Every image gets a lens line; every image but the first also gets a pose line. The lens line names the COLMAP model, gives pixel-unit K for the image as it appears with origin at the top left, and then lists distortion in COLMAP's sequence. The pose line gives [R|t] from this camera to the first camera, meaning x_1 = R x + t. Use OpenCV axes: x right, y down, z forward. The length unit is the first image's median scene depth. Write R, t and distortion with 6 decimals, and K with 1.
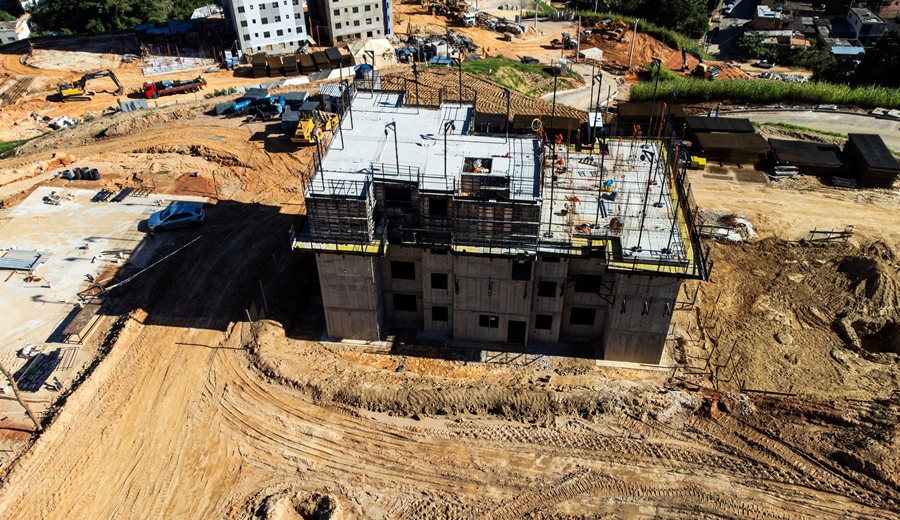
lens RADIAL K [[686.2, 0, 449.7], [0, 686.2, 259.4], [0, 0, 1]] dist [0.030048, 0.046445]
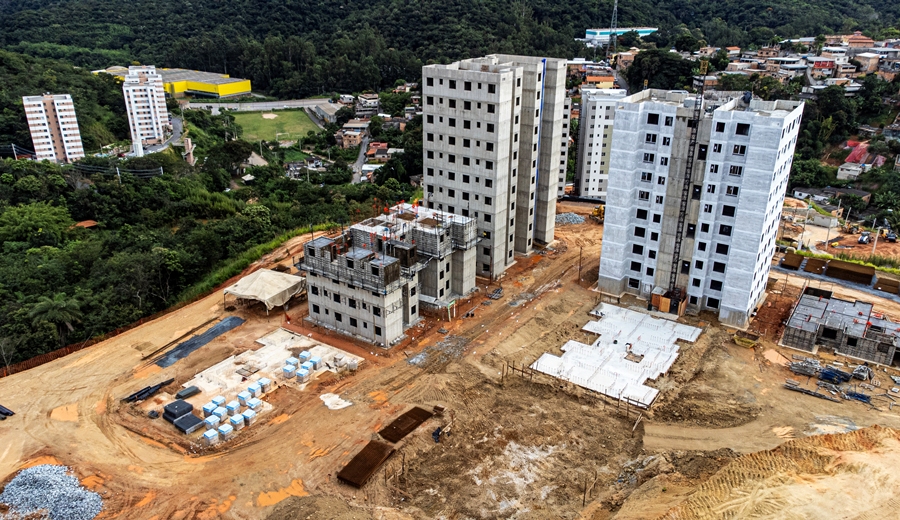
lens RADIAL K [[686.2, 0, 451.0], [0, 686.2, 255.8], [0, 0, 1]] dist [0.030048, 0.046445]
pose [[0.885680, 0.184875, -0.425901, 0.326500], [-0.295295, 0.932166, -0.209444, 0.586012], [0.358290, 0.311267, 0.880194, -1.165814]]
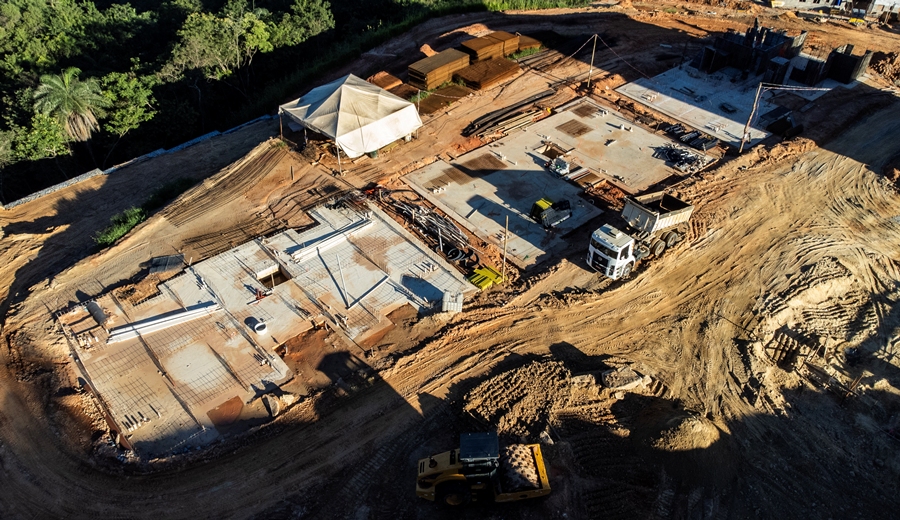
lens RADIAL K [[686.2, 0, 449.5], [0, 686.2, 256.0], [0, 0, 1]] dist [0.030048, 0.046445]
pose [[0.718967, 0.456623, -0.524005, -0.109185], [-0.440064, 0.882616, 0.165326, 0.363924], [0.537987, 0.111732, 0.835515, -0.458060]]
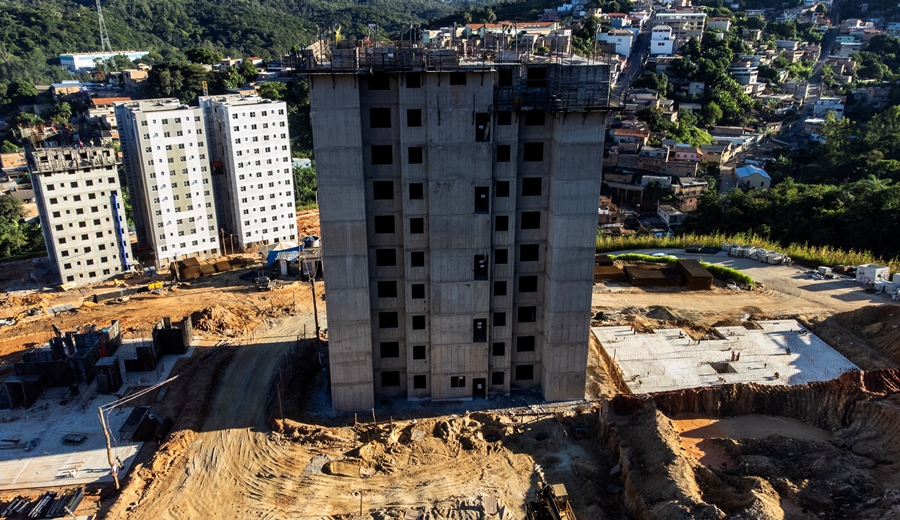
lens RADIAL K [[686.2, 0, 449.5], [0, 686.2, 258.5], [0, 0, 1]] dist [0.030048, 0.046445]
pose [[0.978706, -0.068570, 0.193478, -0.175098], [0.125653, 0.945455, -0.300543, 0.230257], [-0.162316, 0.318454, 0.933938, -0.273873]]
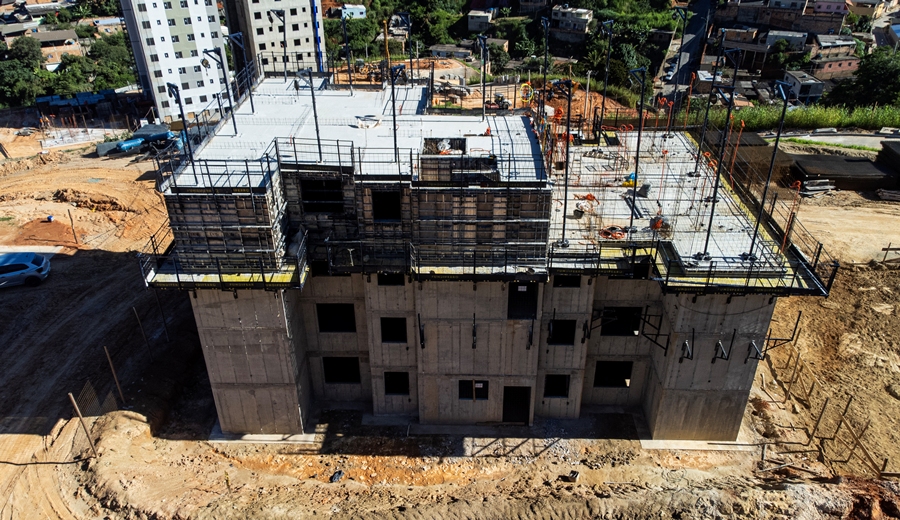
lens RADIAL K [[686.2, 0, 450.3], [0, 686.2, 260.0], [0, 0, 1]] dist [0.030048, 0.046445]
pose [[0.995888, -0.047344, 0.077241, -0.007759], [0.056918, 0.990285, -0.126873, 0.043980], [-0.070484, 0.130748, 0.988907, 0.303115]]
